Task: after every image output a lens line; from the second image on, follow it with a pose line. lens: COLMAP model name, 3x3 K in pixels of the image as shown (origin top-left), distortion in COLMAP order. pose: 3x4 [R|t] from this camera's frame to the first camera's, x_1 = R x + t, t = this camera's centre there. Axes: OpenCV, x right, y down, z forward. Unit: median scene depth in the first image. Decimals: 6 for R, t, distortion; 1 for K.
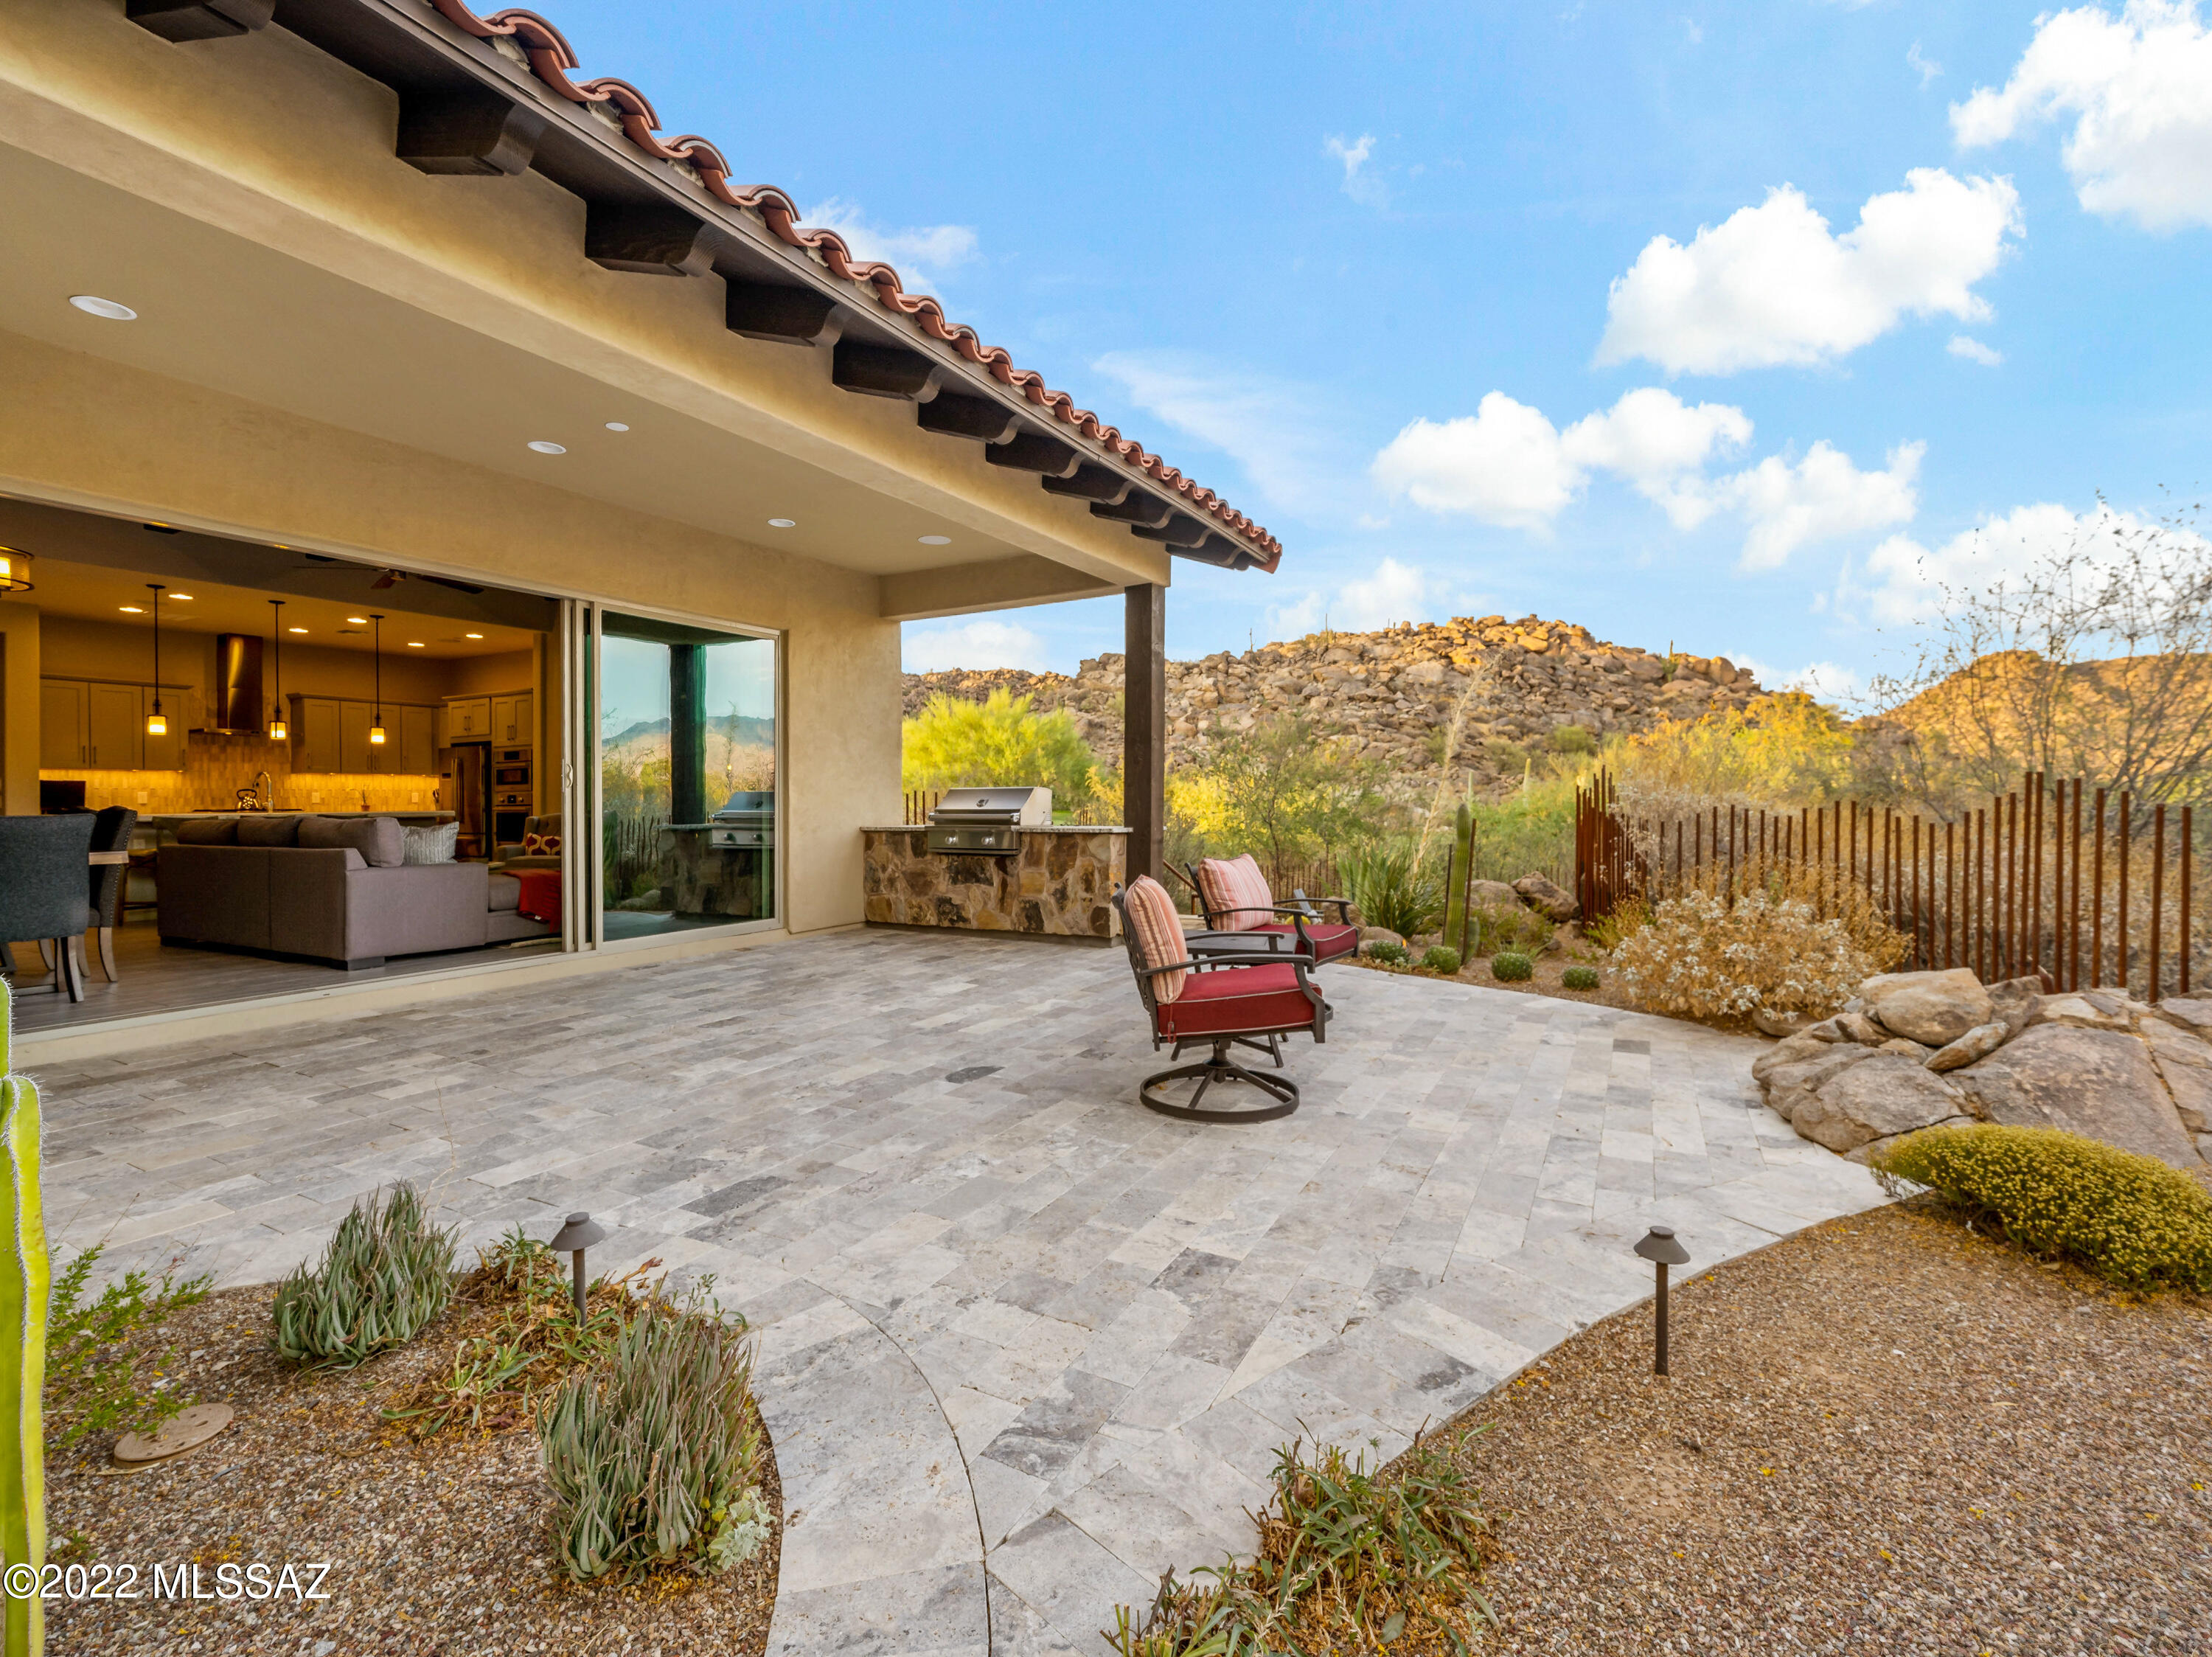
lens RADIAL K [[989.7, 0, 1096.8], [0, 989.7, 787.2], [0, 0, 1]] dist [0.001889, -0.000102]
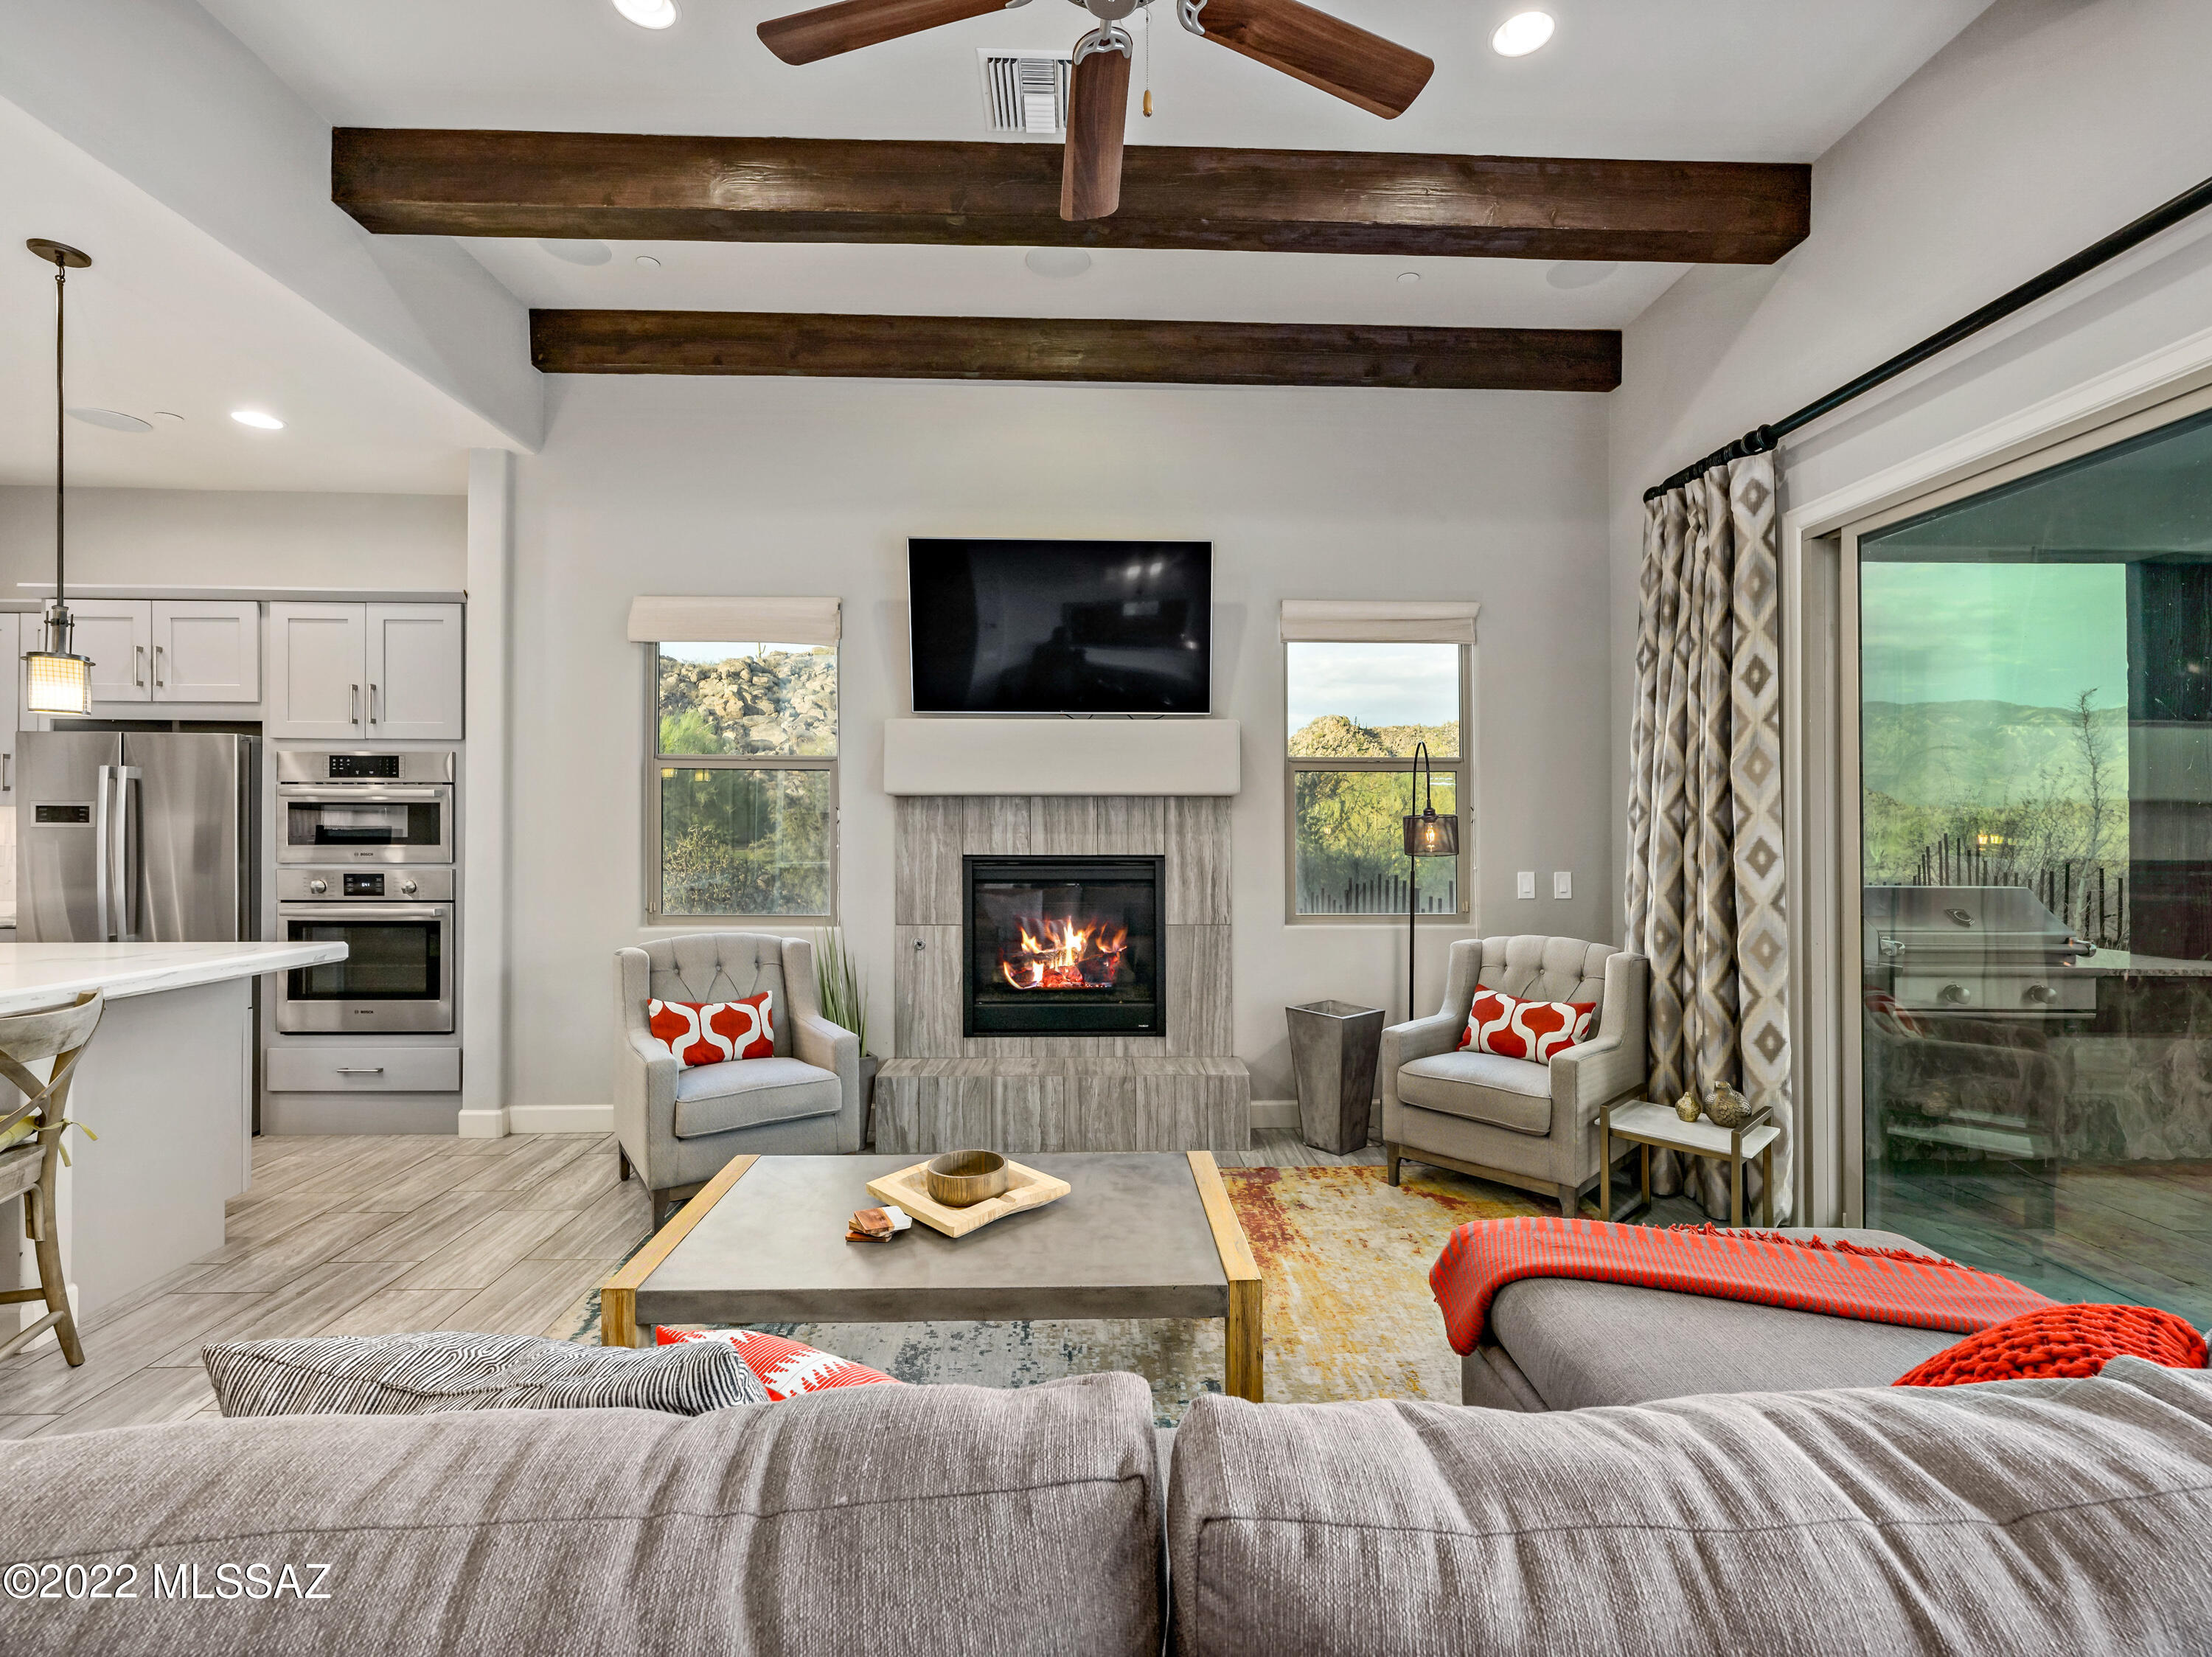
lens RADIAL K [[989.7, 0, 1113.0], [0, 989.7, 818.4], [0, 0, 1]] dist [0.001889, -0.000102]
pose [[0.858313, 0.017527, 0.512827, -0.526500], [-0.023488, 0.999711, 0.005145, -0.020343], [-0.512589, -0.016461, 0.858477, 0.523957]]
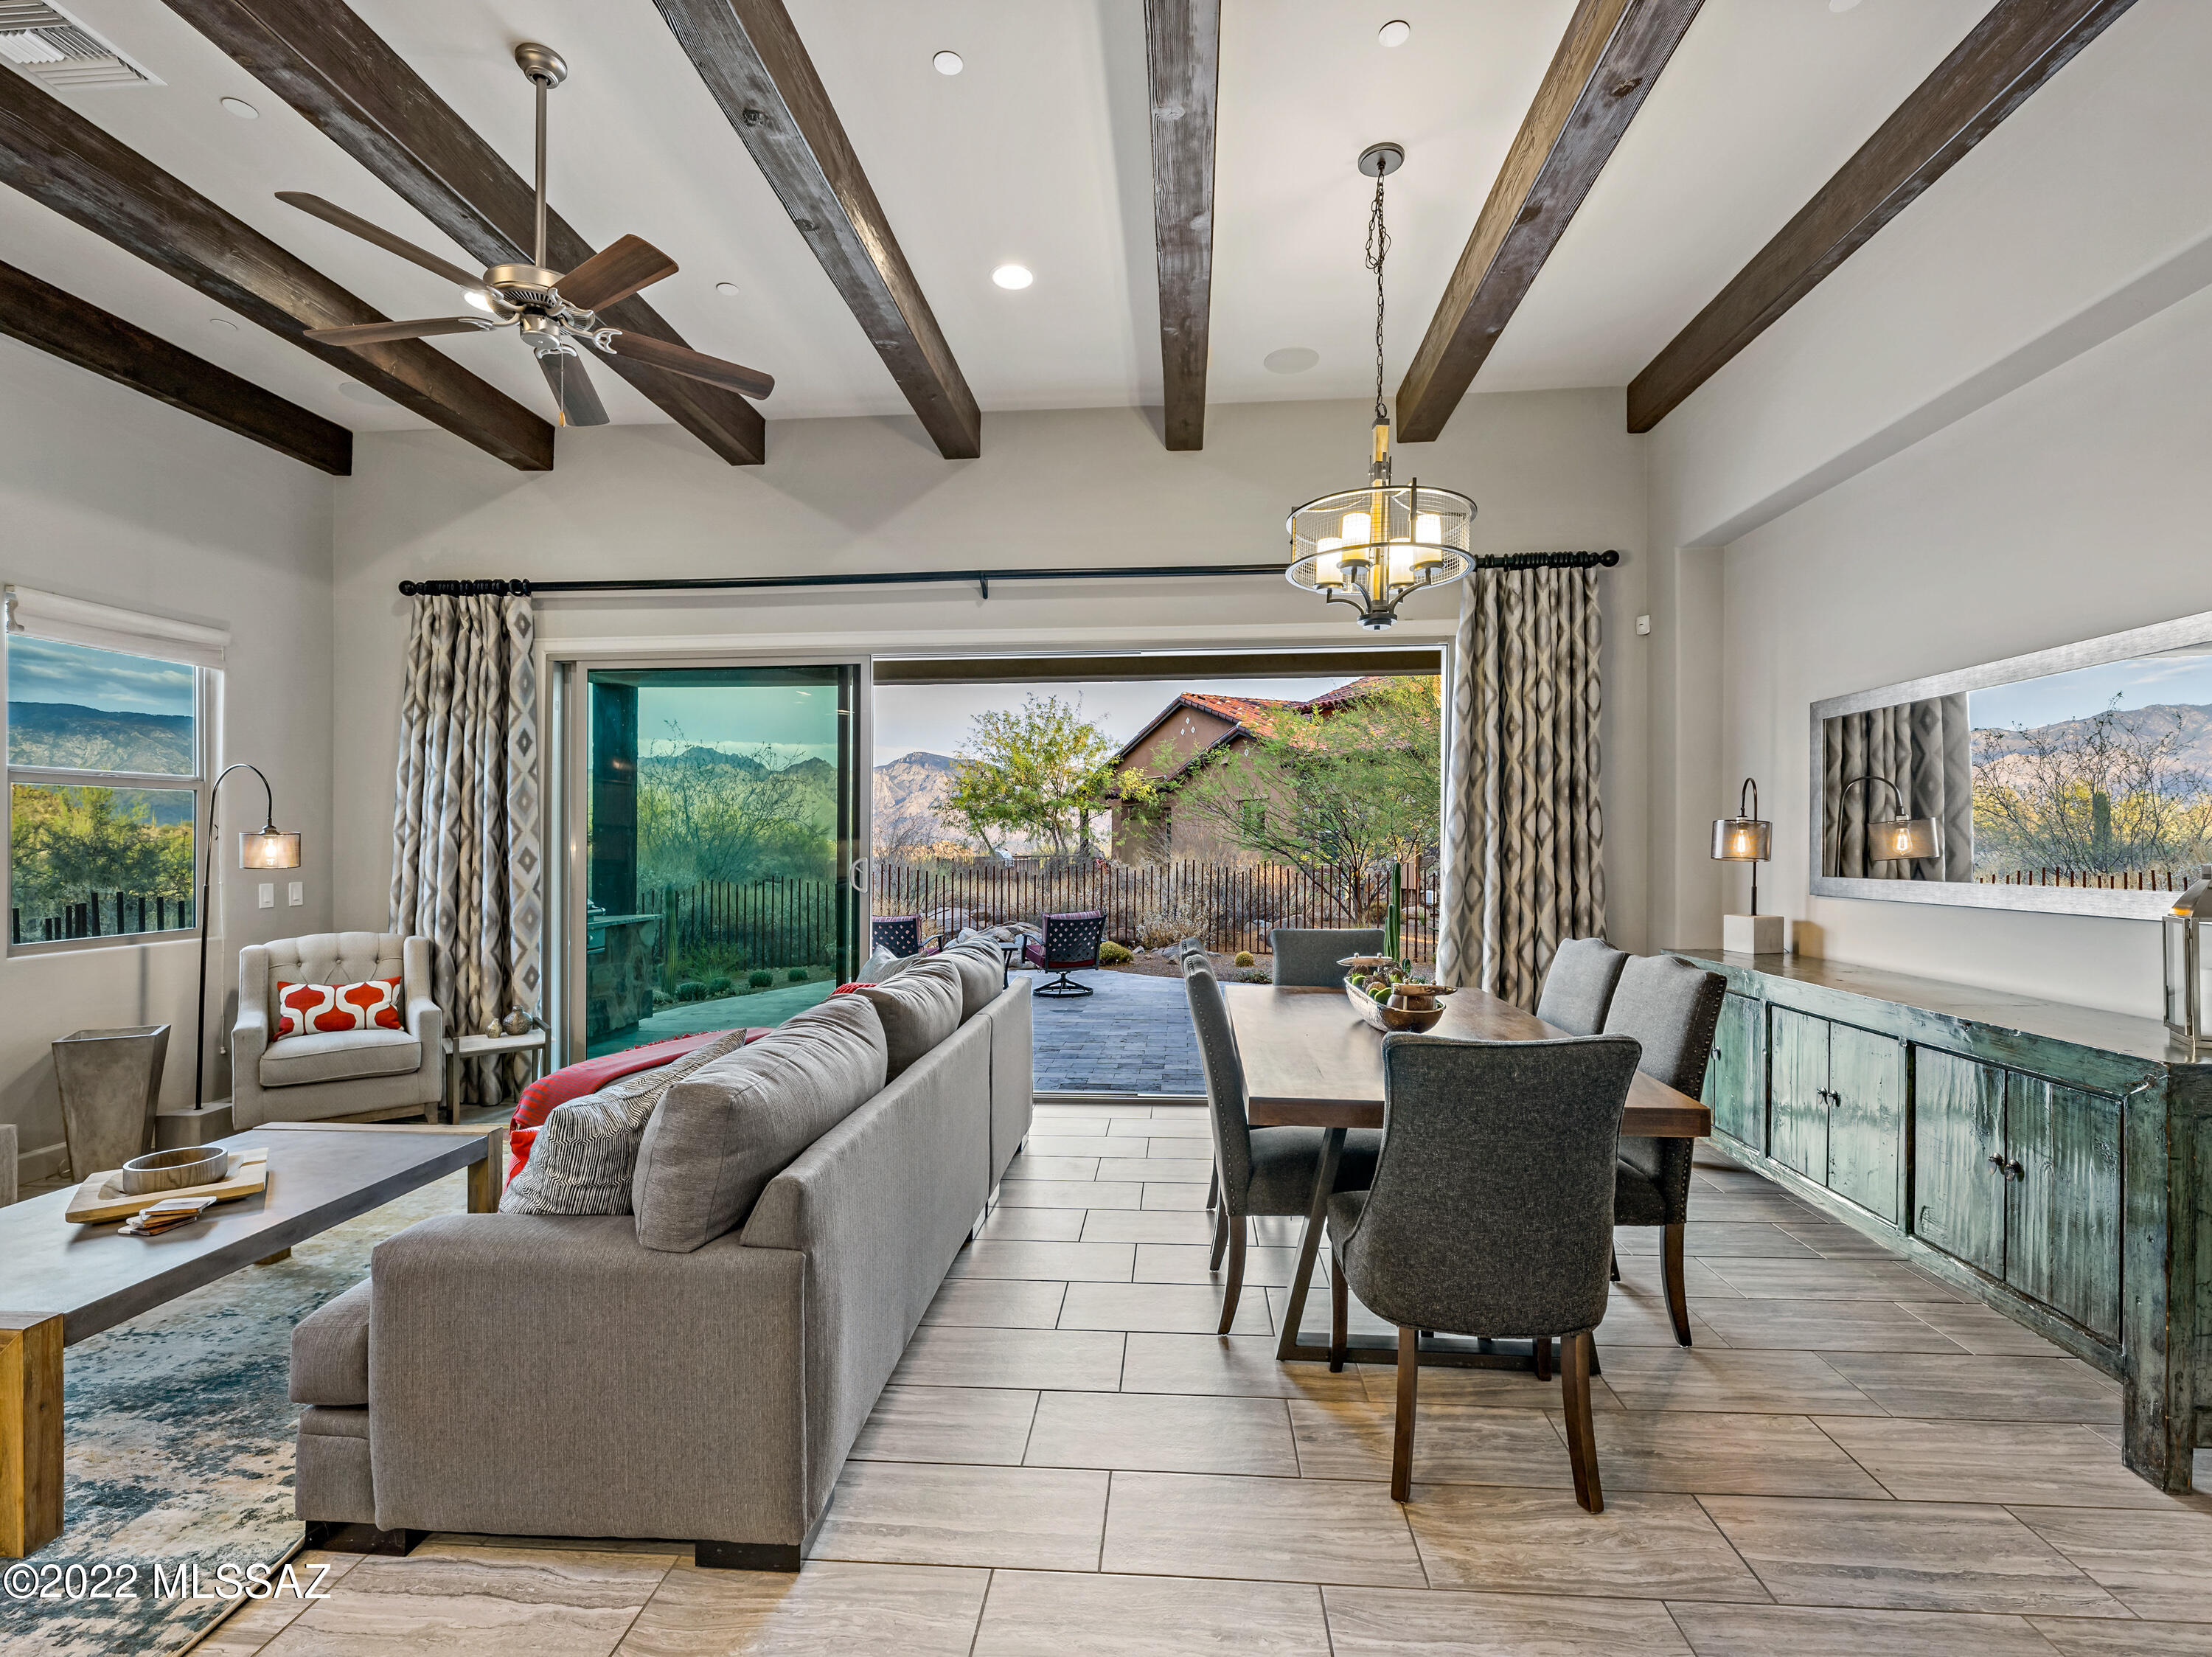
lens RADIAL K [[989.7, 0, 1100.0], [0, 989.7, 864.0], [0, 0, 1]] dist [0.001889, -0.000102]
pose [[-0.404453, -0.007428, 0.914529, -0.726885], [-0.005559, 0.999969, 0.005663, -0.013896], [-0.914542, -0.002793, -0.404482, 0.616955]]
